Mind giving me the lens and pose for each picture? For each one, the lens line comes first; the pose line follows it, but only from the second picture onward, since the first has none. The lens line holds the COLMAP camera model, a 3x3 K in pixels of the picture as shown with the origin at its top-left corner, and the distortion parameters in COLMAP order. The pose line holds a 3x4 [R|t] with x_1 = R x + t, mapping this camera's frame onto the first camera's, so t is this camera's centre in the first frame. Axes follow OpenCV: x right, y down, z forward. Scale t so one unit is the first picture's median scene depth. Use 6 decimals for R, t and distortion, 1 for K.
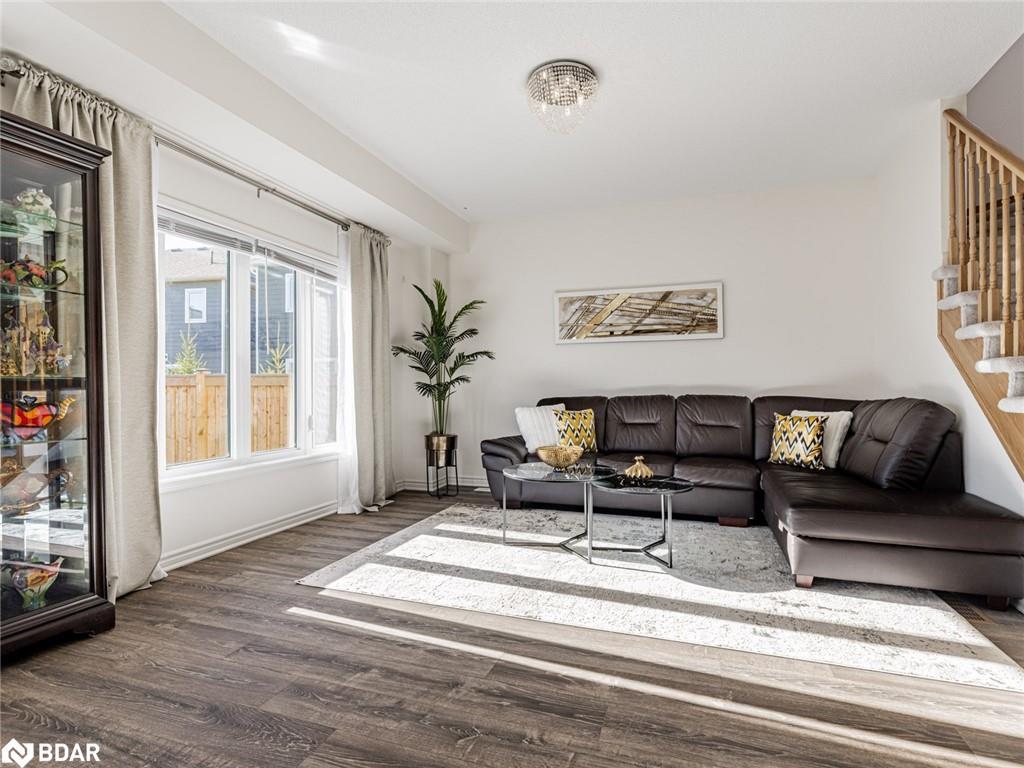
lens RADIAL K [[514.8, 0, 520.2], [0, 514.8, 386.1], [0, 0, 1]] dist [0.007691, 0.000275]
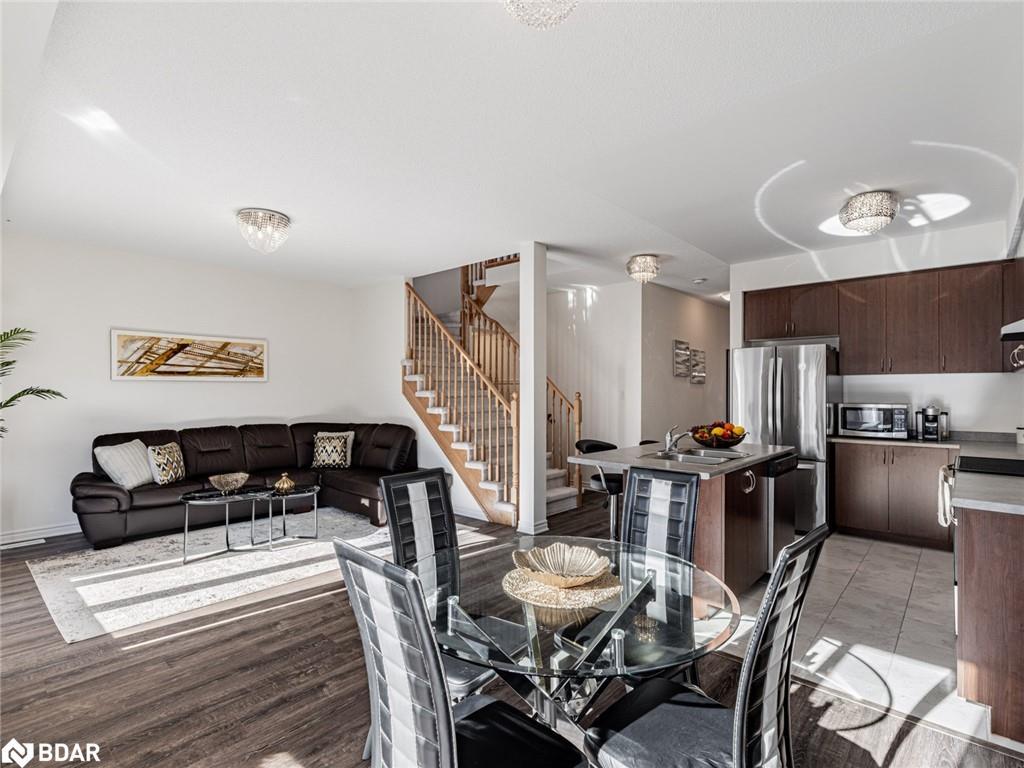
lens RADIAL K [[514.8, 0, 517.8], [0, 514.8, 382.0], [0, 0, 1]] dist [0.007691, 0.000275]
pose [[0.359790, 0.023905, 0.932727, -0.911056], [-0.012748, 0.999704, -0.020704, -0.102895], [-0.932946, -0.004441, 0.359988, -0.157026]]
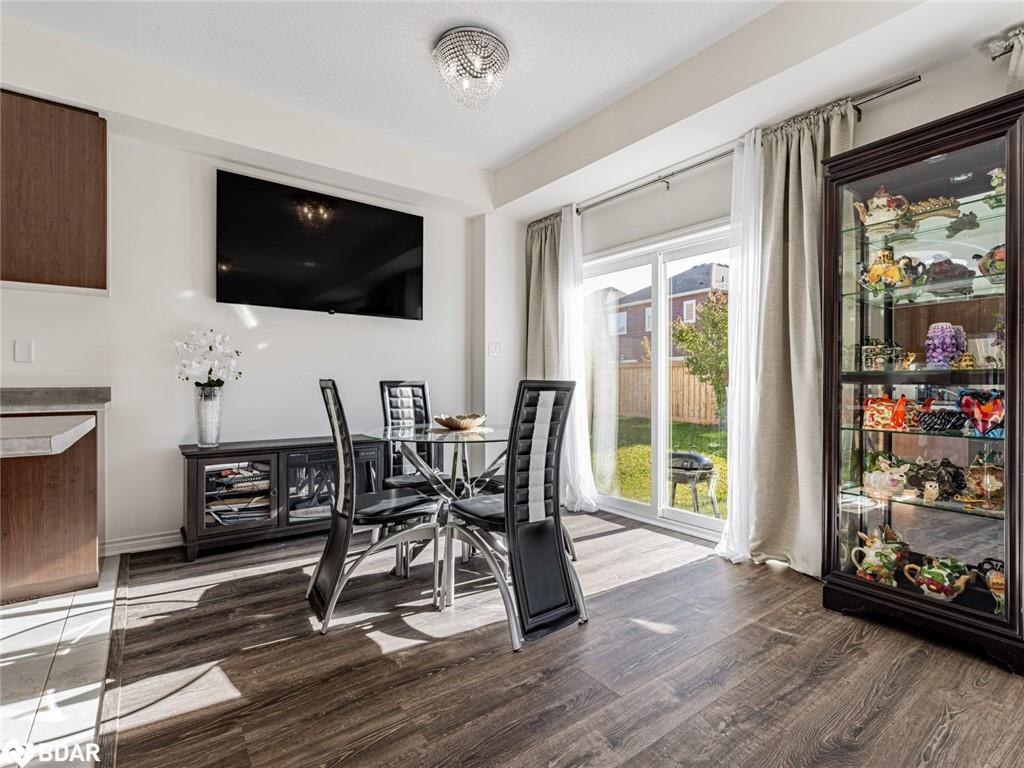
lens RADIAL K [[514.8, 0, 501.2], [0, 514.8, 380.9], [0, 0, 1]] dist [0.007691, 0.000275]
pose [[-0.575304, -0.006964, -0.817910, 0.267781], [0.005549, 0.999908, -0.012417, 0.008969], [0.817921, -0.011682, -0.575212, 0.537325]]
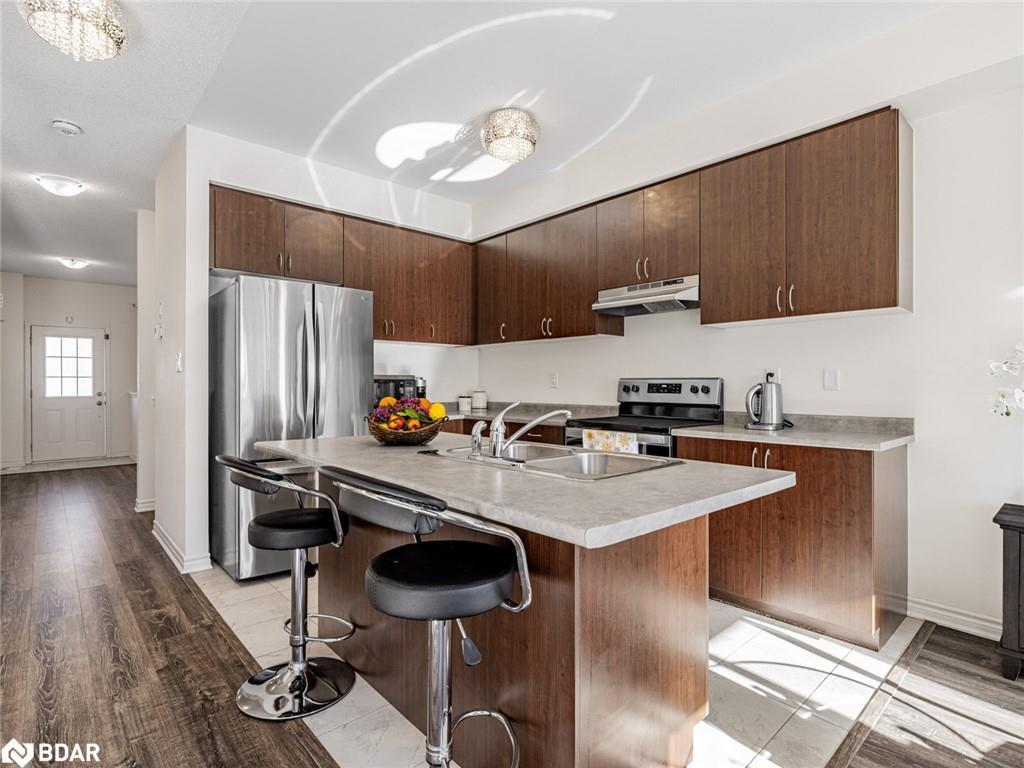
lens RADIAL K [[514.8, 0, 521.9], [0, 514.8, 386.7], [0, 0, 1]] dist [0.007691, 0.000275]
pose [[-0.878781, 0.002611, 0.477219, 0.046572], [0.002210, 0.999997, -0.001401, -0.047507], [-0.477221, -0.000177, -0.878783, 0.401503]]
